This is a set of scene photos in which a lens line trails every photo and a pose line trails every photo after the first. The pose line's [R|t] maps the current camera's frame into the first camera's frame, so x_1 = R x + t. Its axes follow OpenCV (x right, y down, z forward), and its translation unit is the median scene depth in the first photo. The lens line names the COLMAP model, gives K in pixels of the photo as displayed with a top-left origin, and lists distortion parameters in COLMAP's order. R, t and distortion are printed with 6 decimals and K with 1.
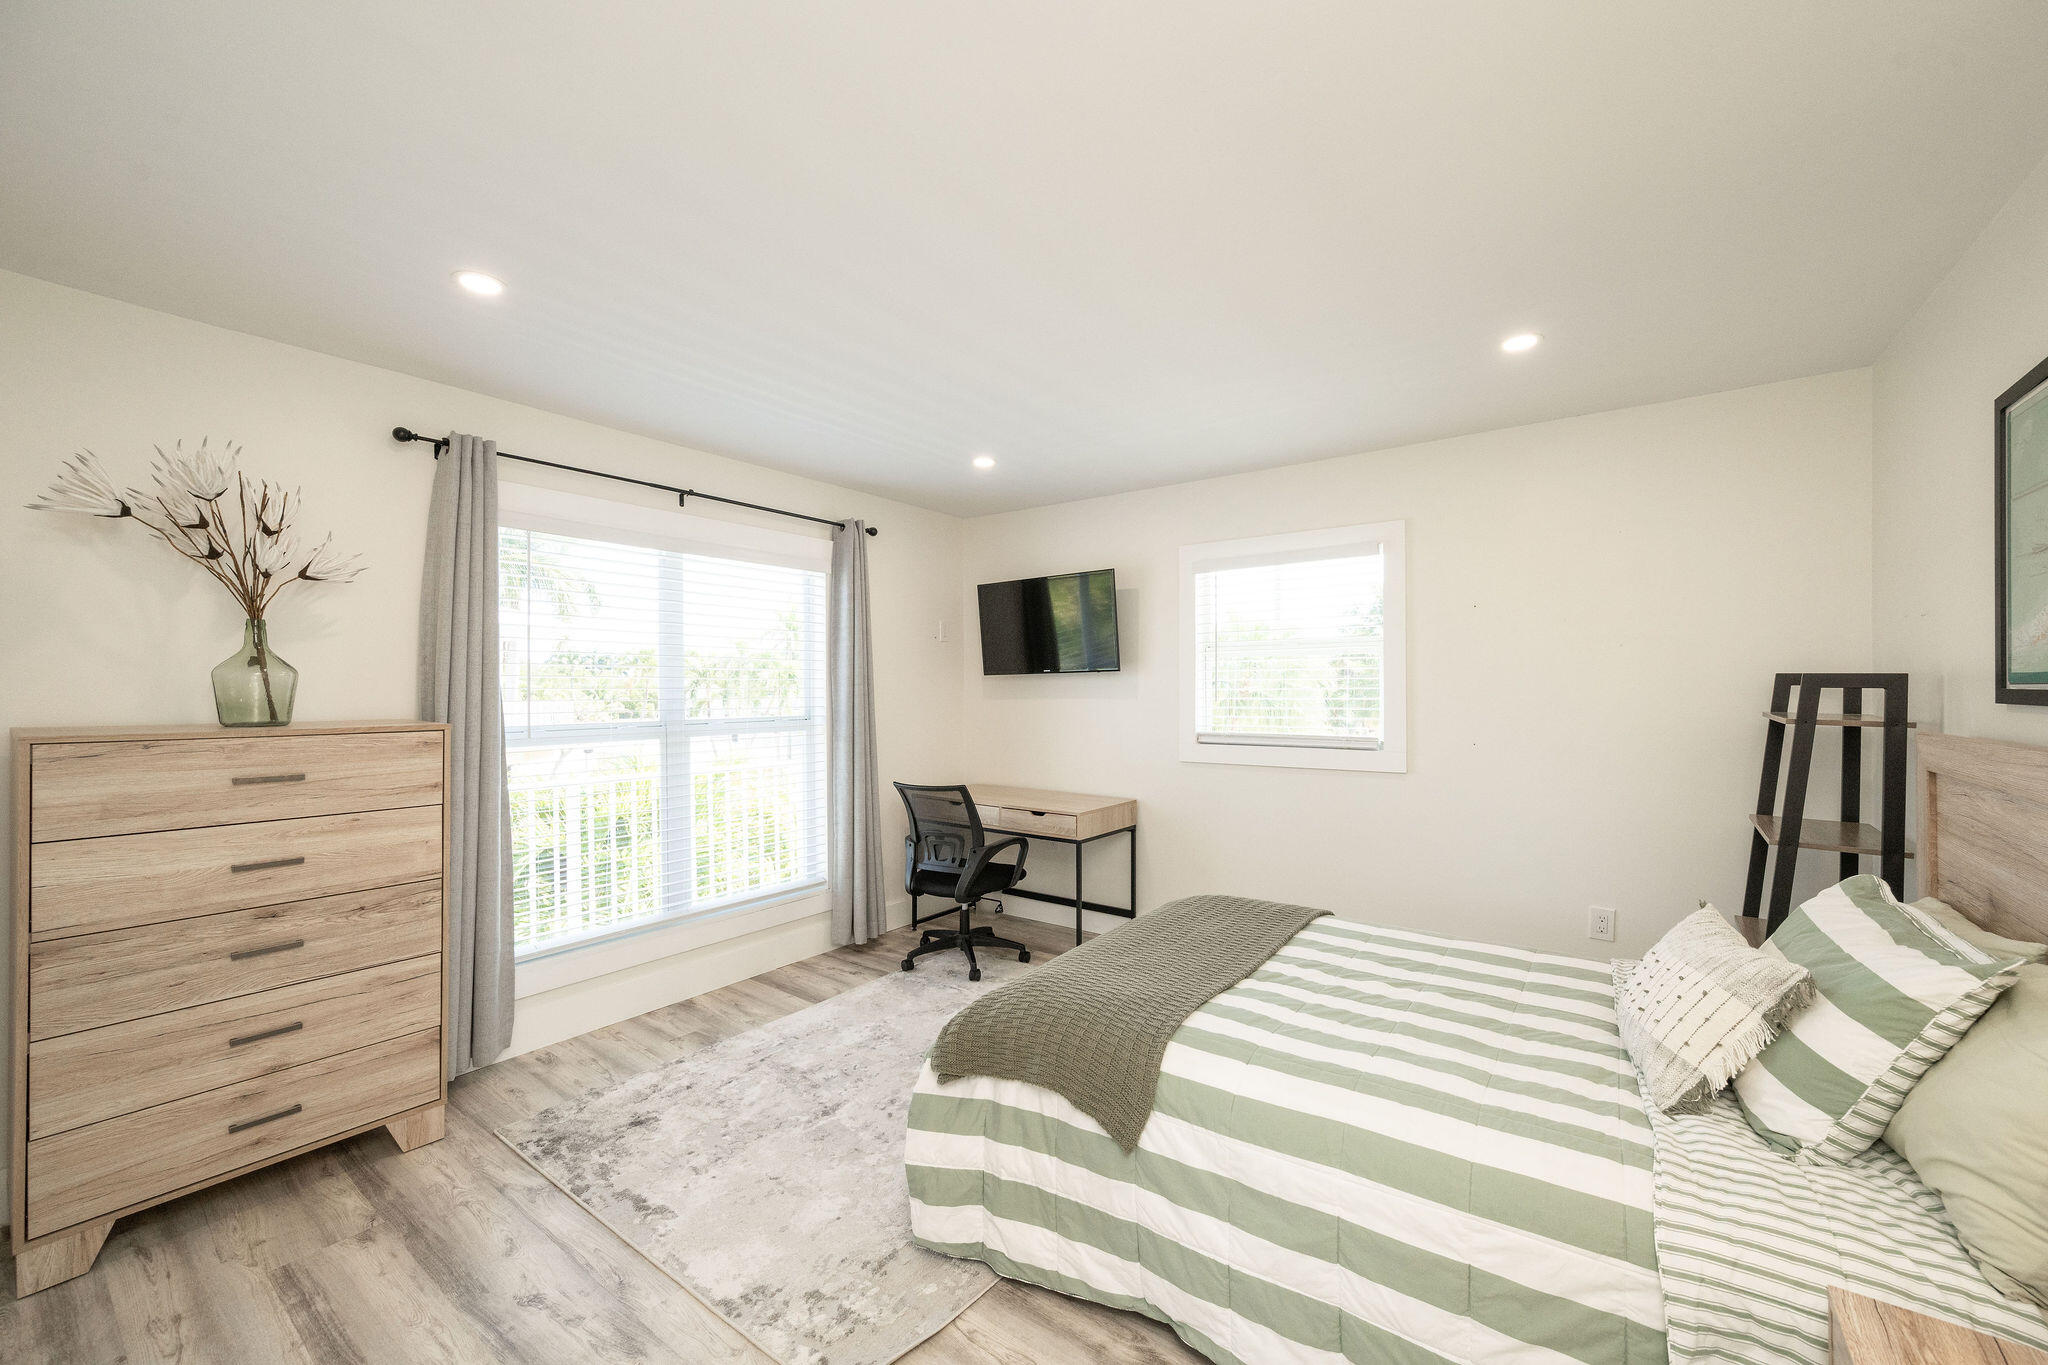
lens RADIAL K [[805.6, 0, 1014.6], [0, 805.6, 694.1], [0, 0, 1]] dist [-0.003499, 0.000626]
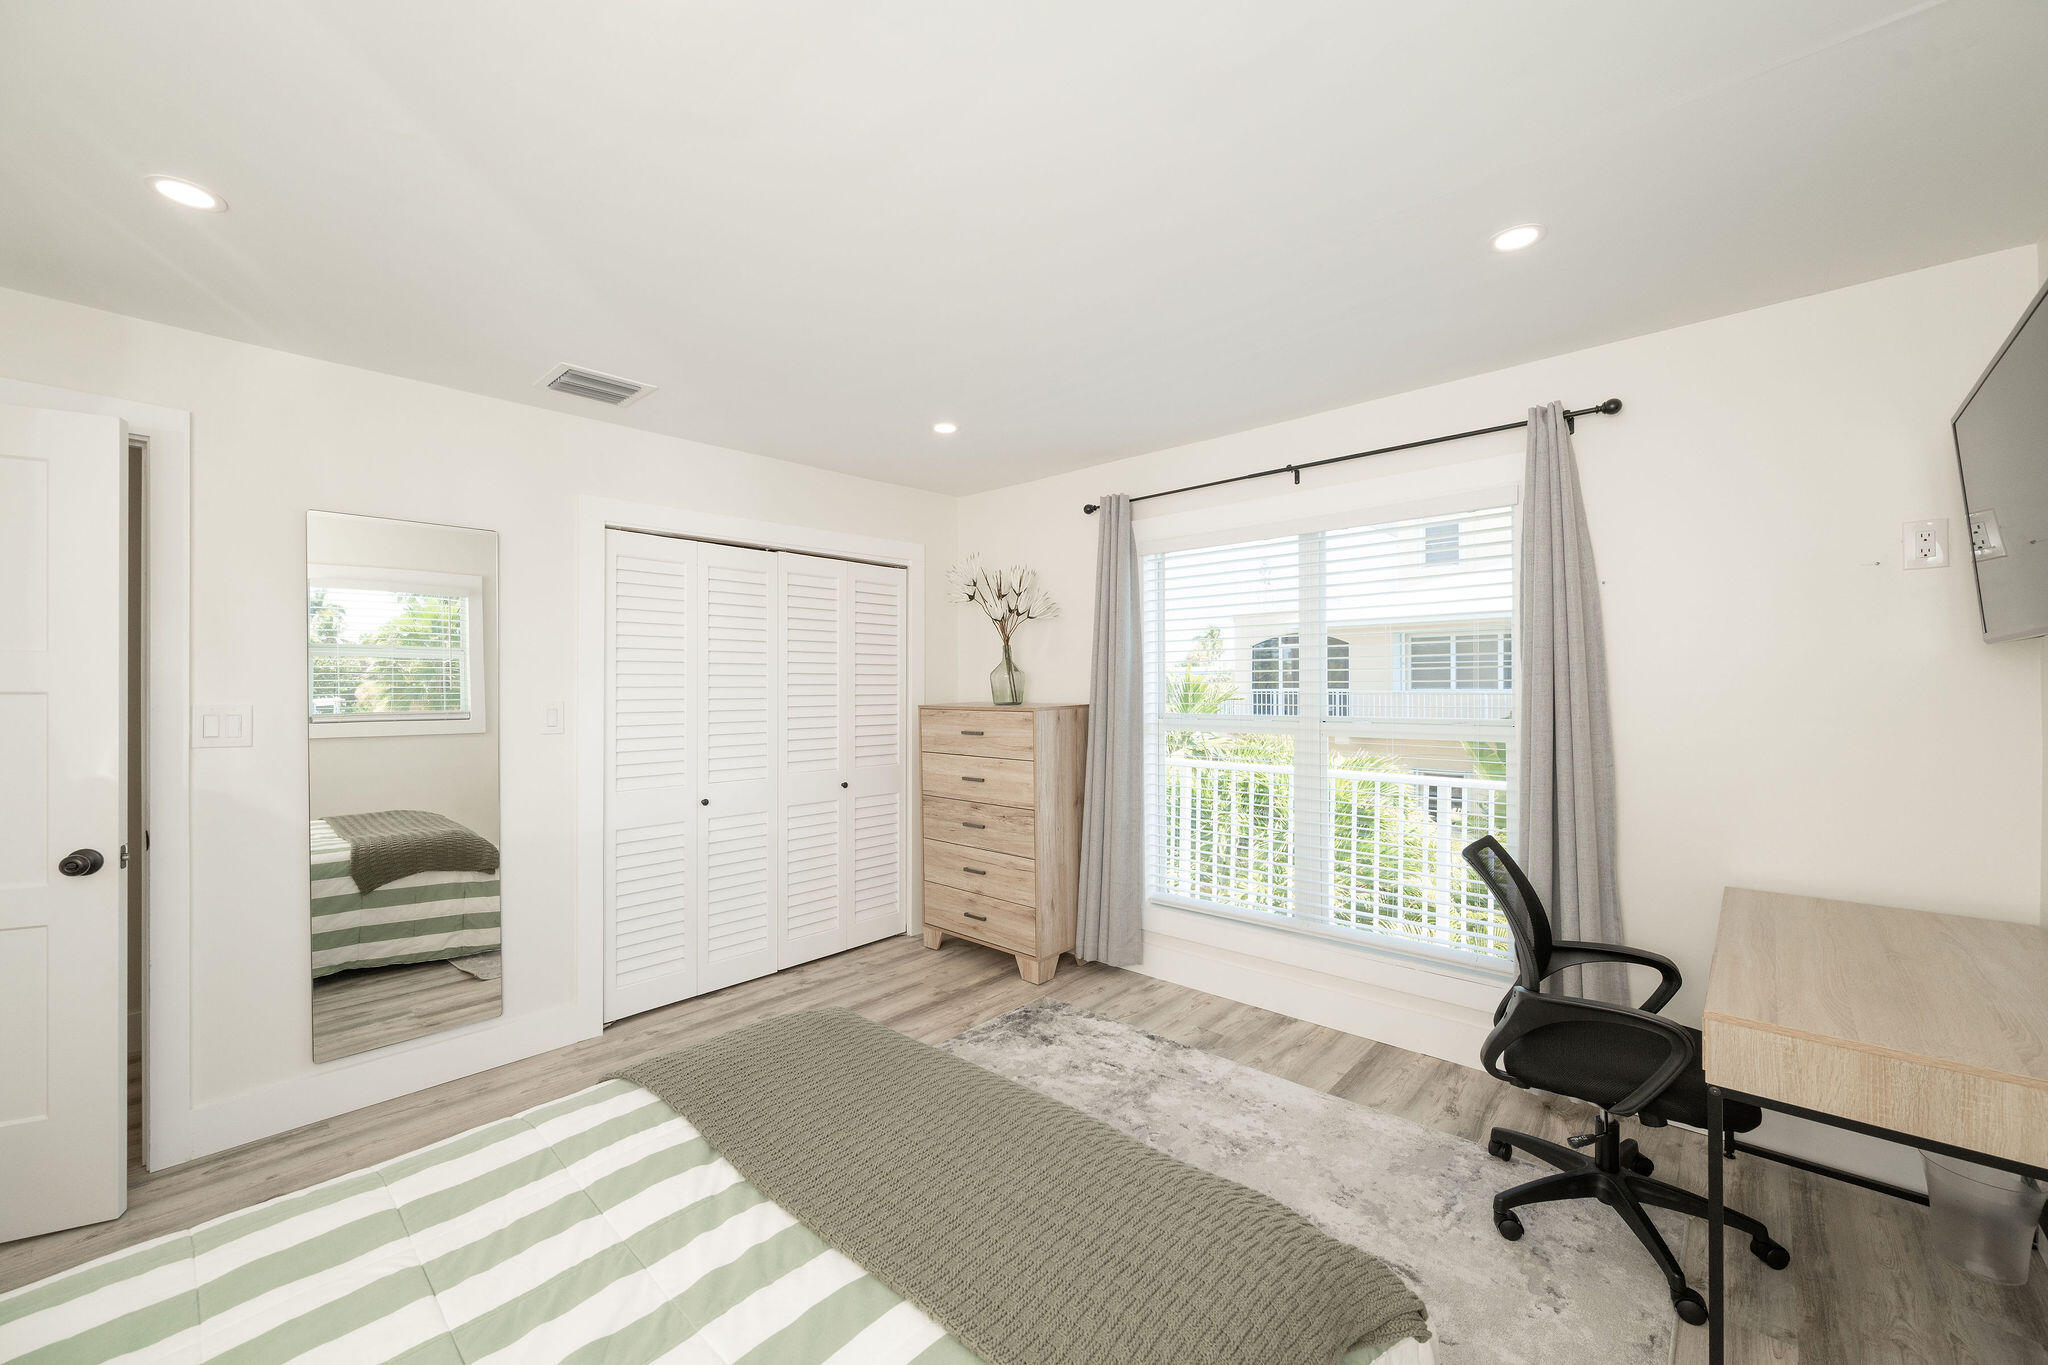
lens RADIAL K [[805.6, 0, 1015.3], [0, 805.6, 676.2], [0, 0, 1]] dist [-0.003499, 0.000626]
pose [[-0.111395, -0.004309, -0.993767, 0.742875], [0.004364, 0.999979, -0.004825, -0.013118], [0.993767, -0.004874, -0.111374, 1.072973]]
